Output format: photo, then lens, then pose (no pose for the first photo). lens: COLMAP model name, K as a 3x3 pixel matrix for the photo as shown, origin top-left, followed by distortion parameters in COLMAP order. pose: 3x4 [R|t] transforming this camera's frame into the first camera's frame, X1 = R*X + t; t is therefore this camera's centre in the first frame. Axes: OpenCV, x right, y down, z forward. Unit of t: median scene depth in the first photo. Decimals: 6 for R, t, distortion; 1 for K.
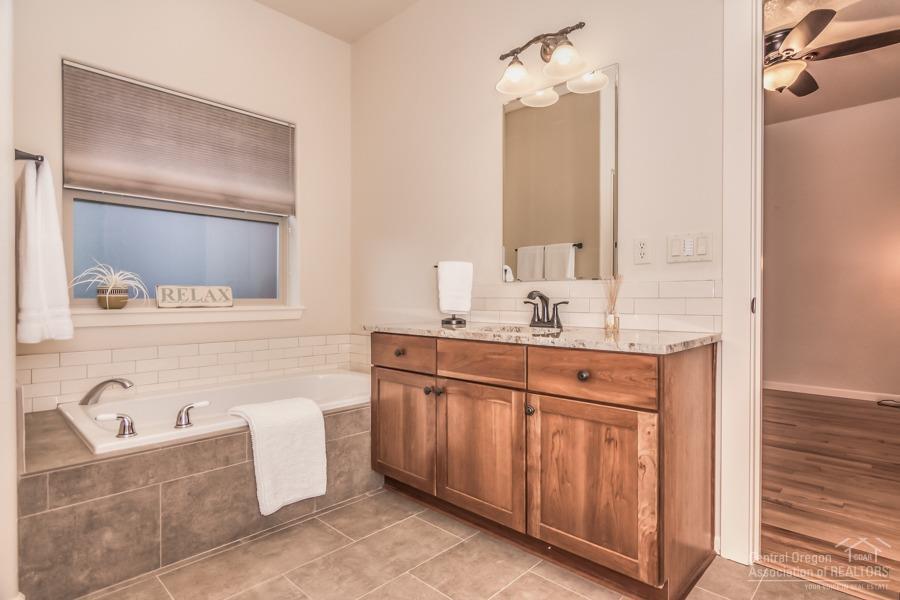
lens RADIAL K [[472.7, 0, 447.3], [0, 472.7, 296.0], [0, 0, 1]] dist [-0.002618, 0.001994]
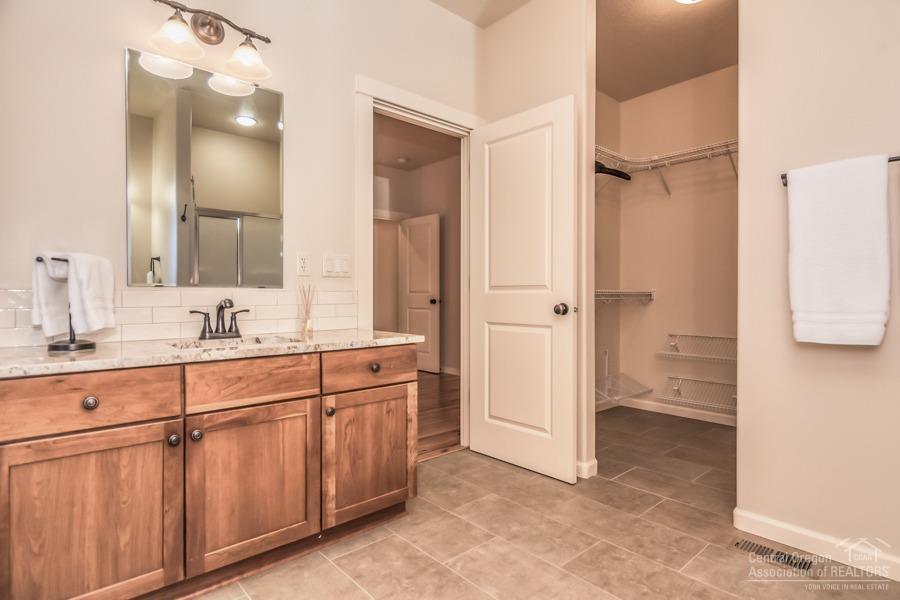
lens RADIAL K [[472.7, 0, 454.2], [0, 472.7, 293.8], [0, 0, 1]] dist [-0.002618, 0.001994]
pose [[0.092390, 0.000568, 0.995723, -0.817687], [0.001466, 0.999999, -0.000707, -0.023709], [-0.995722, 0.001525, 0.092389, 0.577743]]
